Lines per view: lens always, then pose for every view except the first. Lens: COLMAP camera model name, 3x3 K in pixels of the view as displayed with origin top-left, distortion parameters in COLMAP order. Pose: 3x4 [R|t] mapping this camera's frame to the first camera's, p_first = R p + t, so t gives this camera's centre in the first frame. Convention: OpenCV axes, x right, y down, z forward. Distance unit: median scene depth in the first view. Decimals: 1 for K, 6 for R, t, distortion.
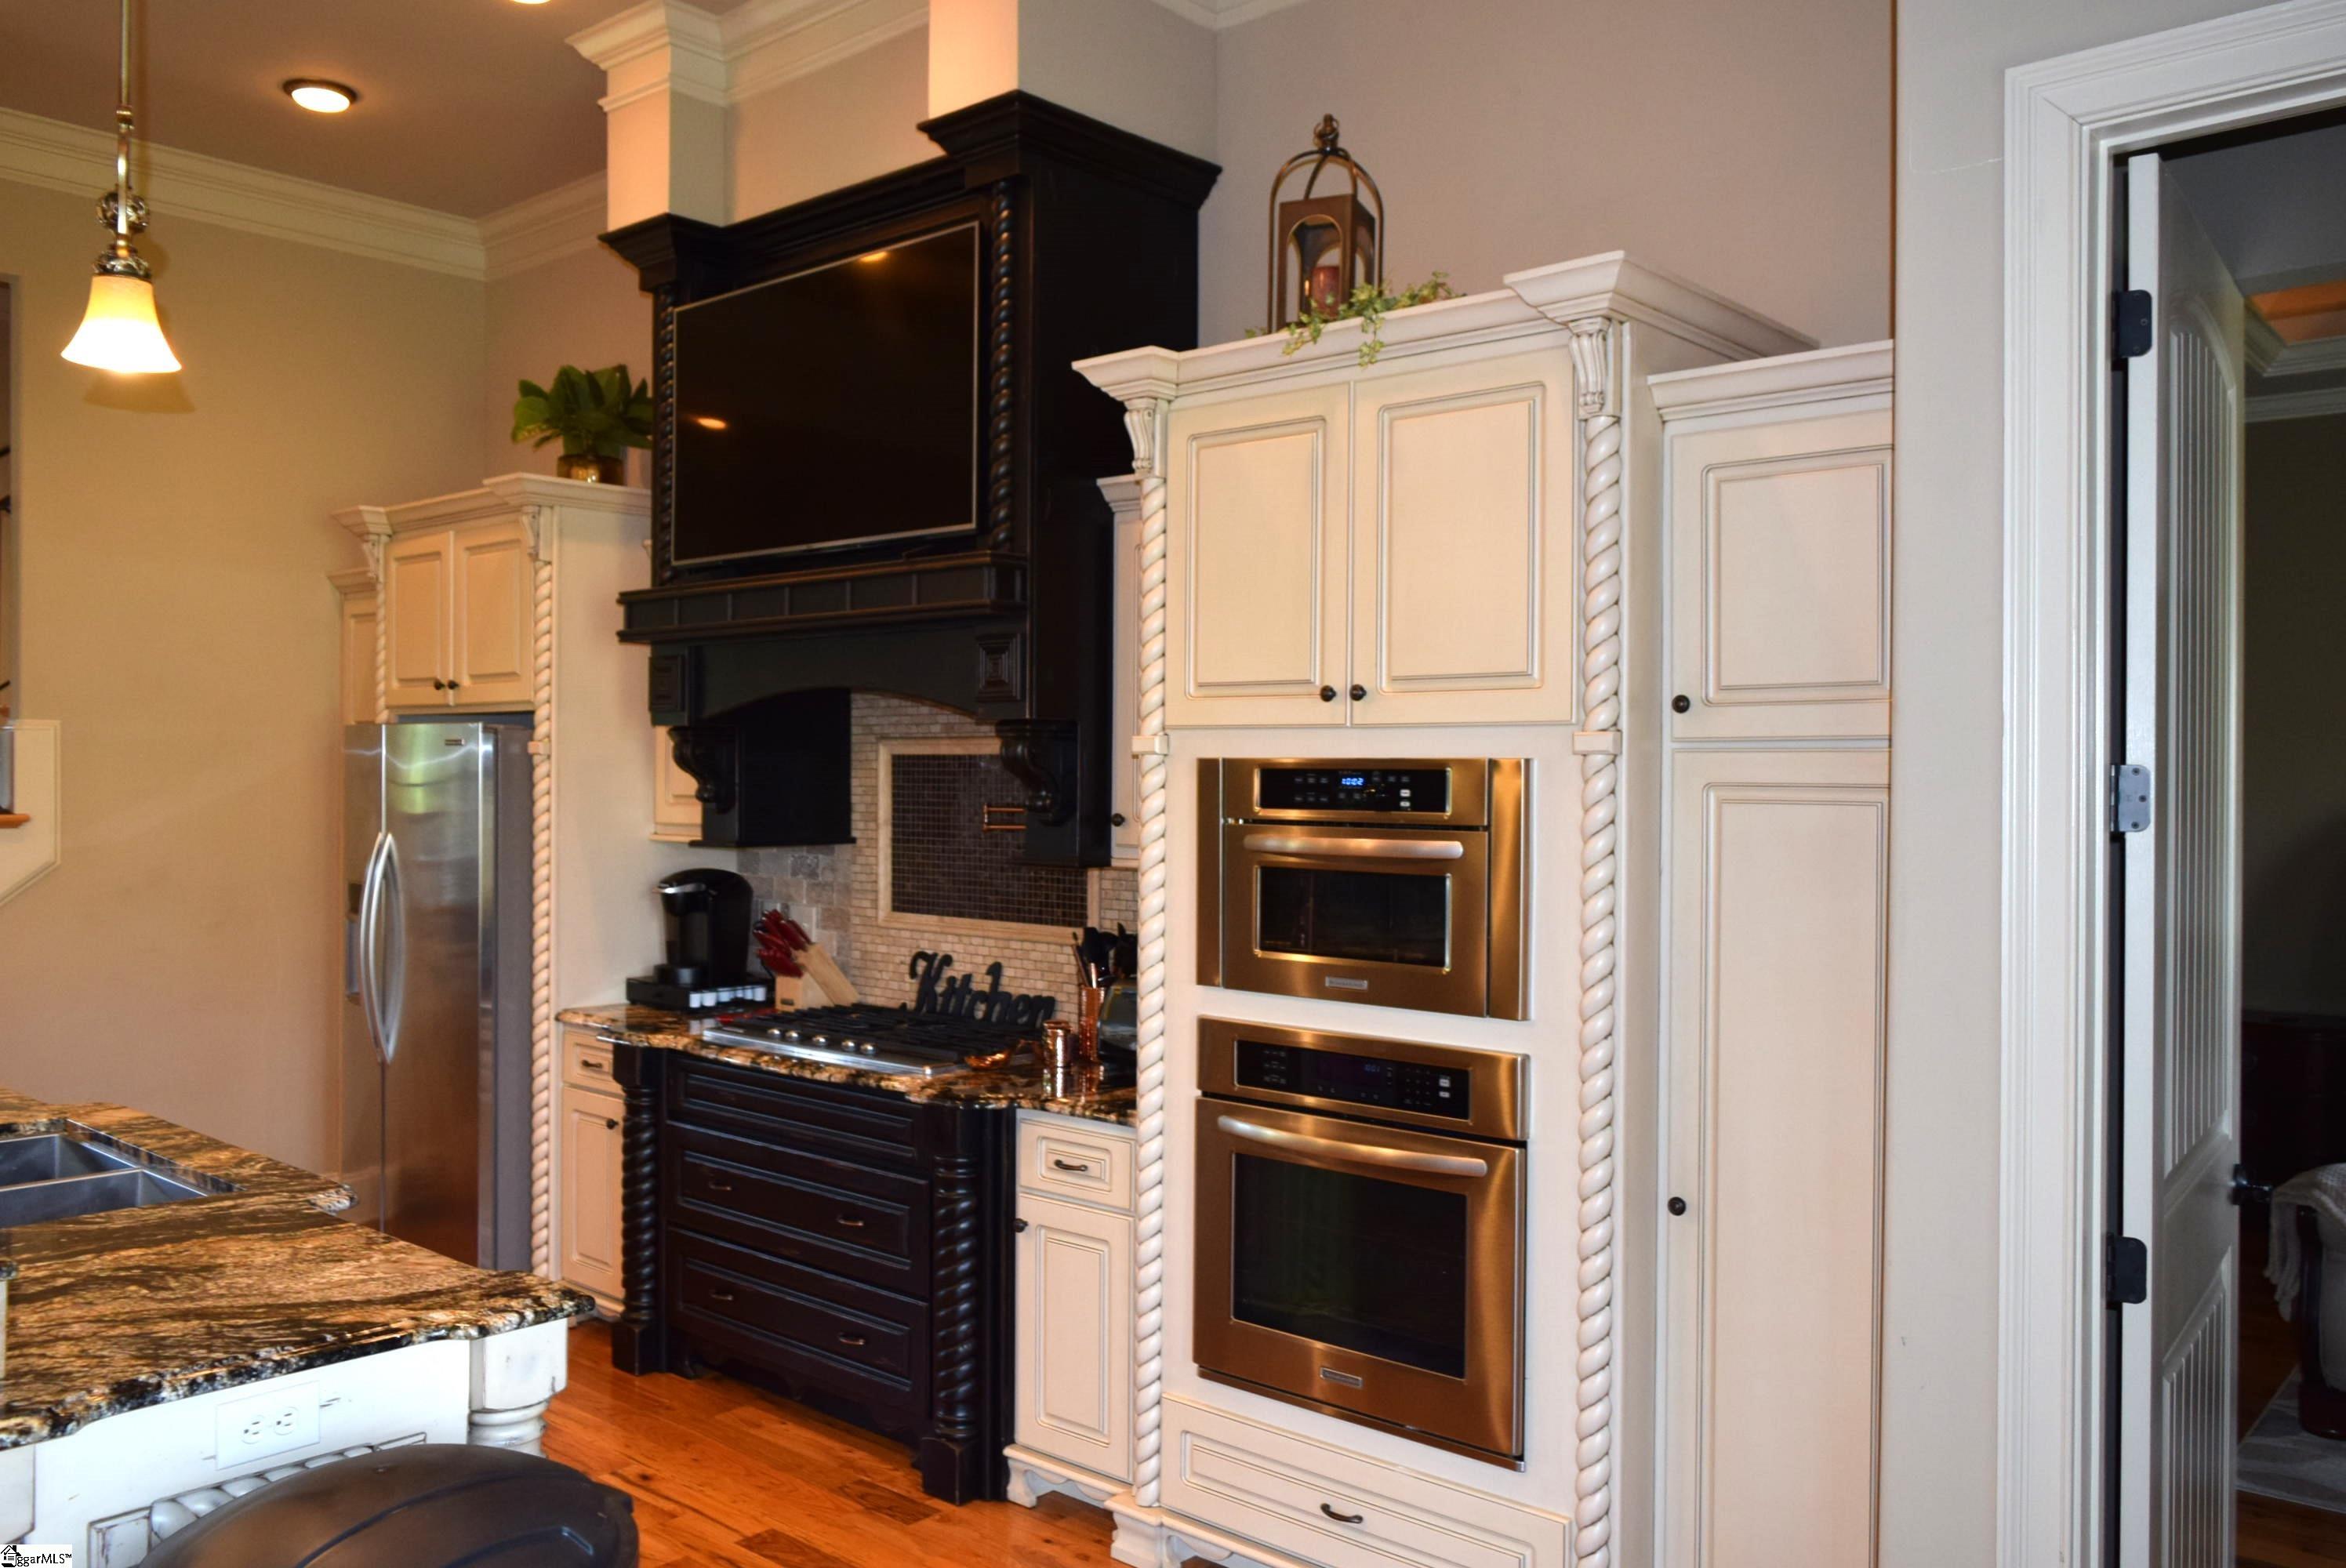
lens RADIAL K [[1821.6, 0, 1168.2], [0, 1821.6, 789.0], [0, 0, 1]] dist [-0.016986, 0.005537]
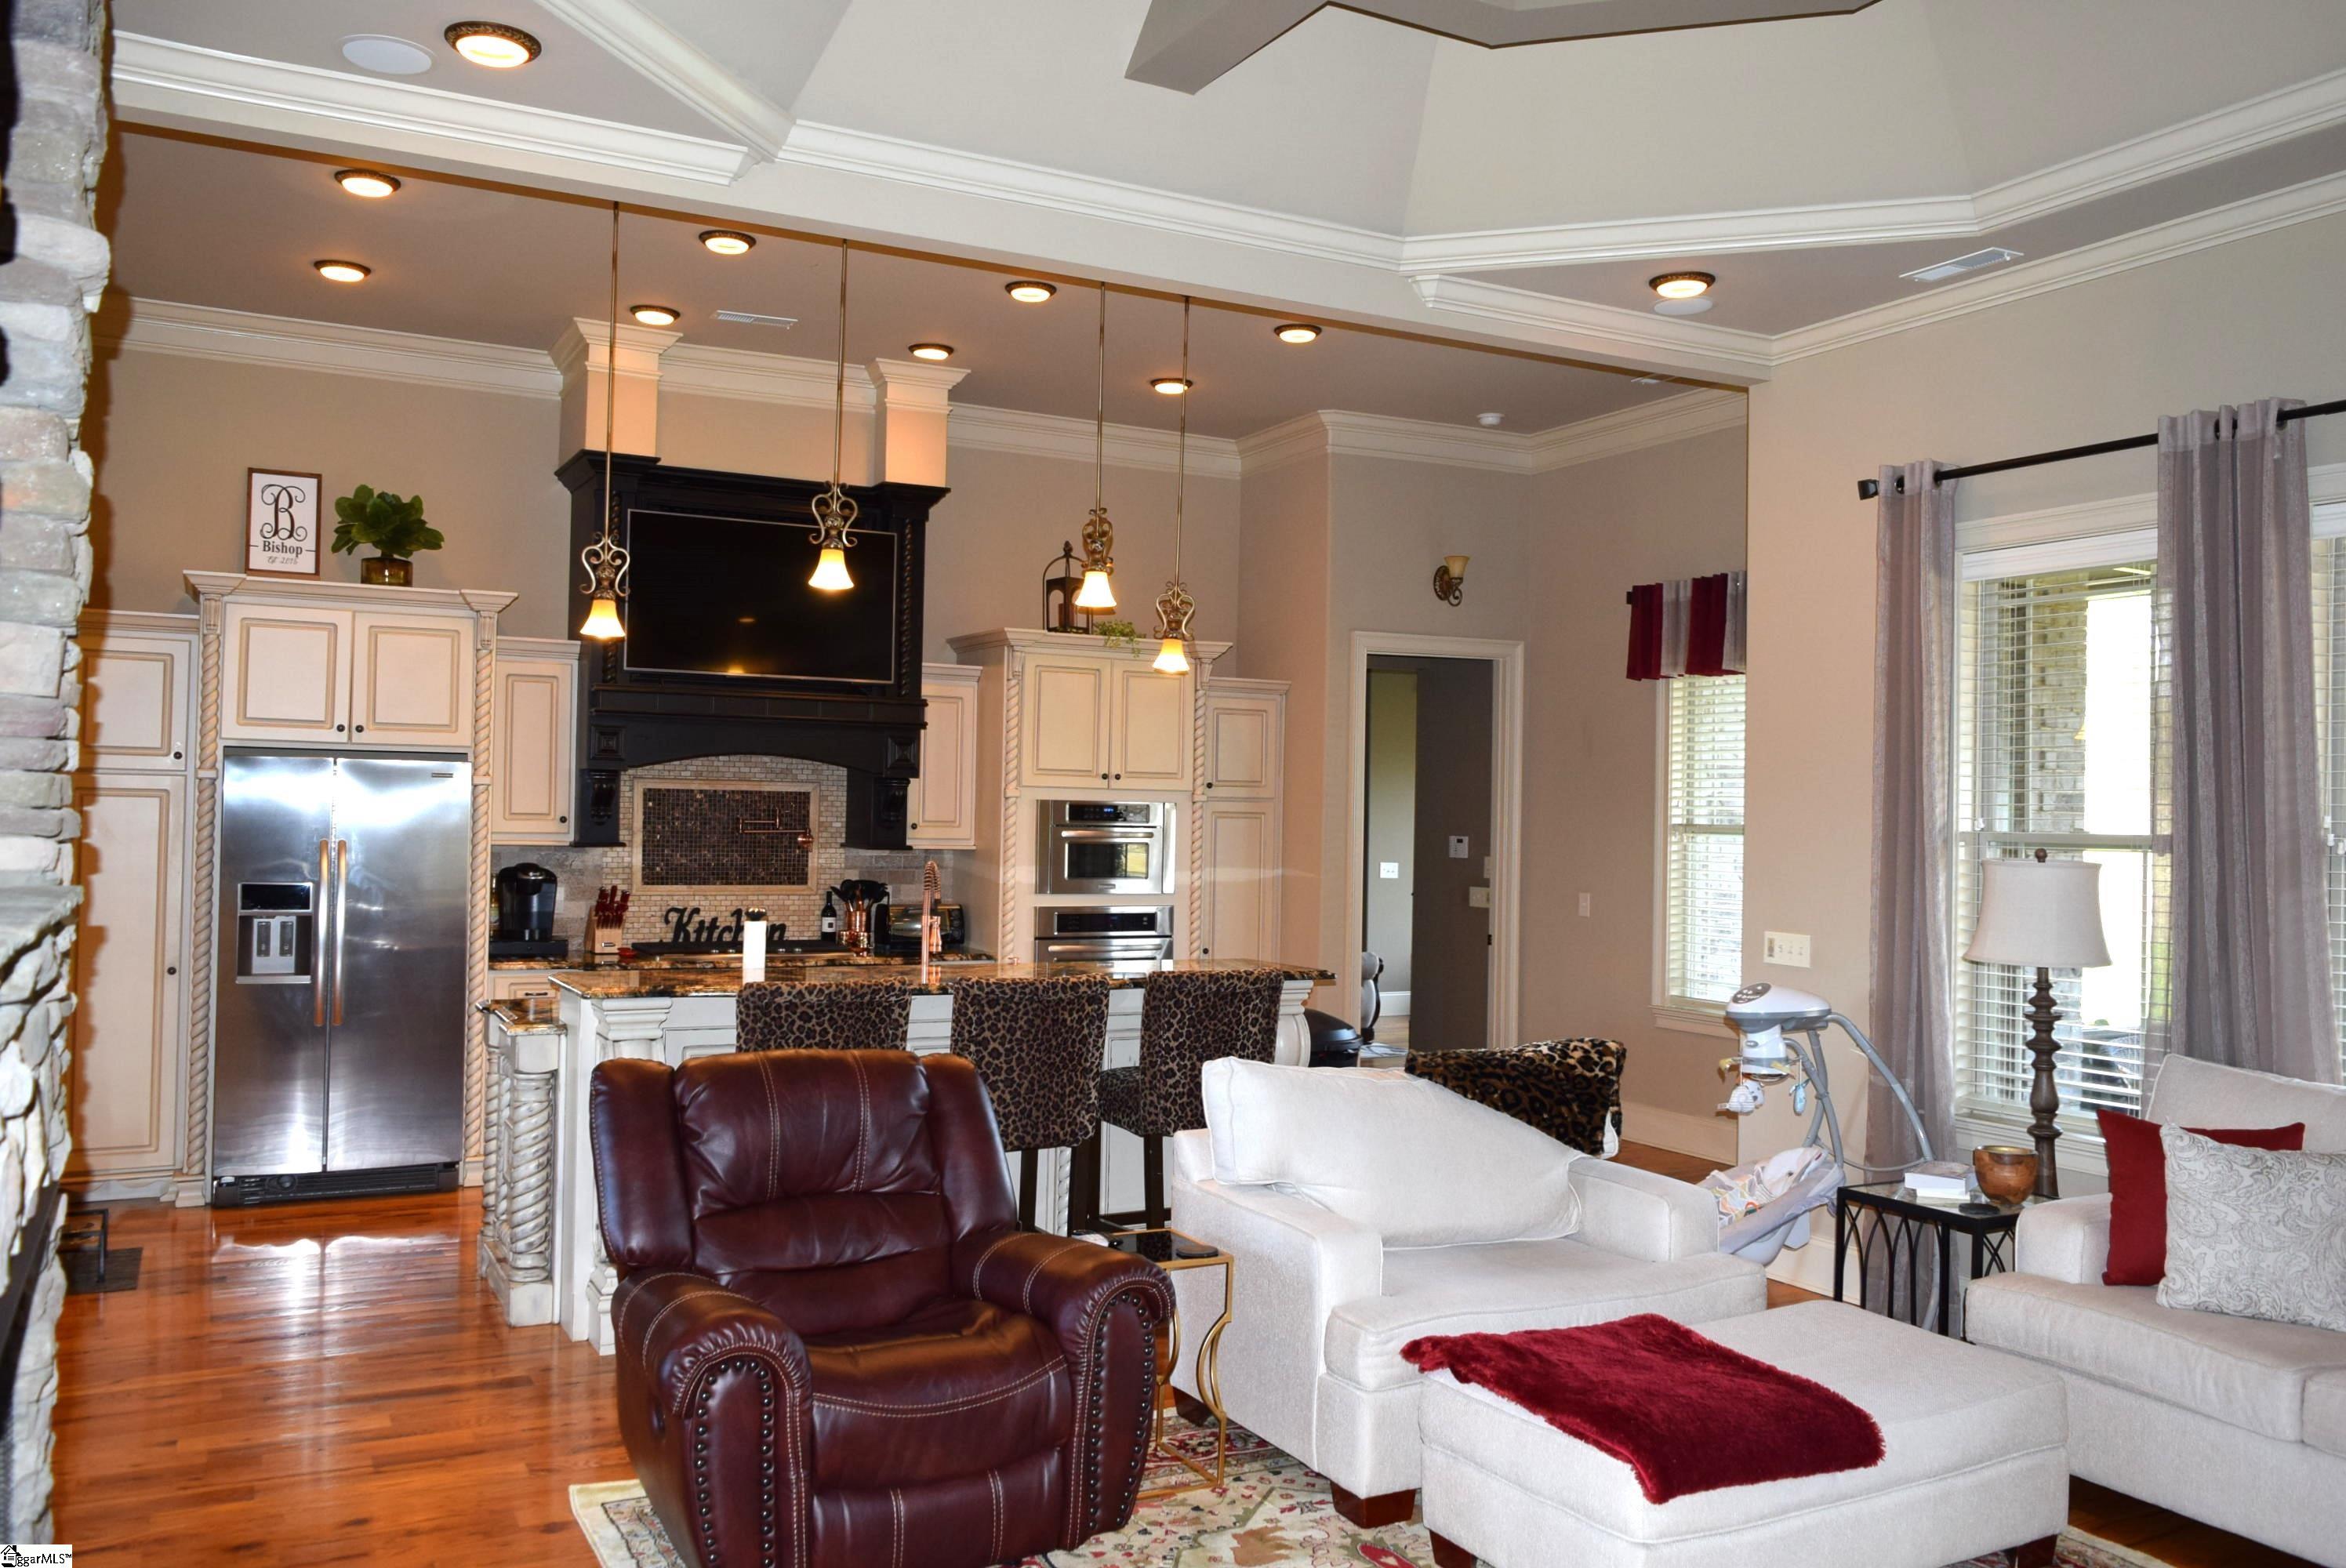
lens RADIAL K [[1821.6, 0, 1149.9], [0, 1821.6, 776.0], [0, 0, 1]] dist [-0.016986, 0.005537]
pose [[0.360305, 0.019506, 0.932630, -1.590438], [-0.007662, 0.999810, -0.017951, -0.004467], [-0.932803, -0.000678, 0.360386, -0.003833]]
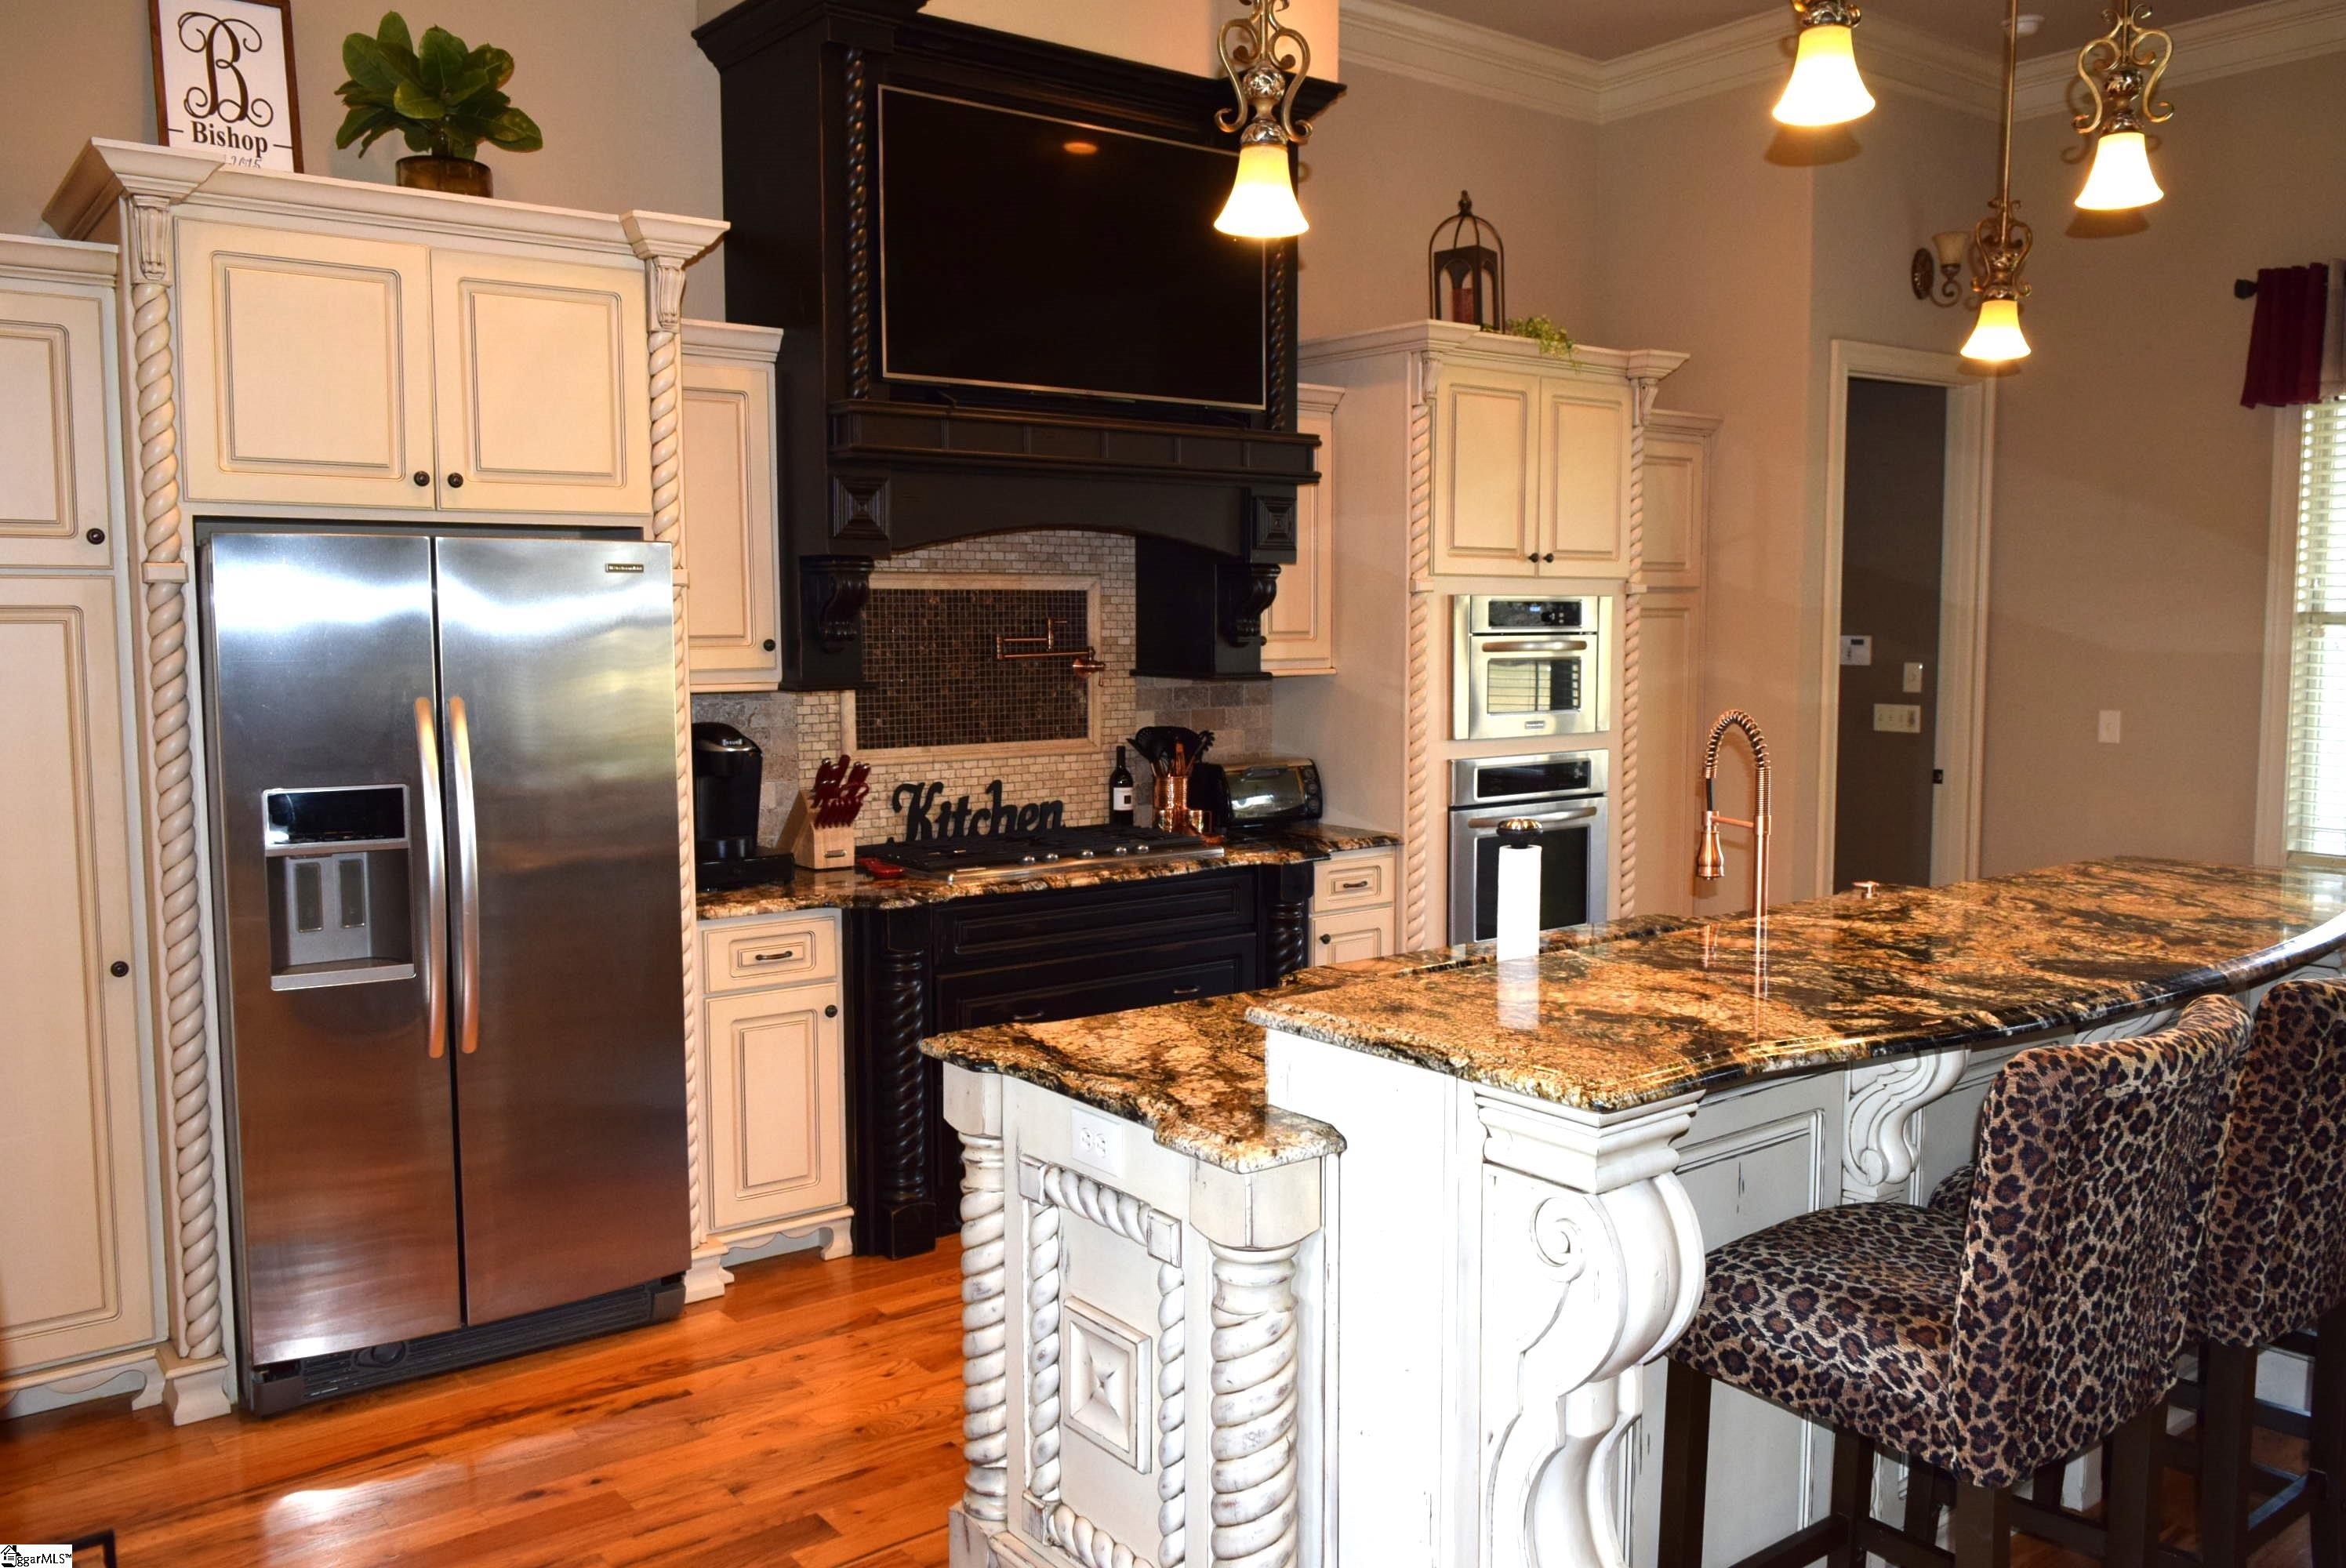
lens RADIAL K [[1821.6, 0, 1157.0], [0, 1821.6, 776.6], [0, 0, 1]] dist [-0.016986, 0.005537]
pose [[0.197420, -0.092421, 0.975953, -1.143181], [0.014110, 0.995711, 0.091437, -0.006063], [-0.980218, -0.004281, 0.197877, 0.687226]]
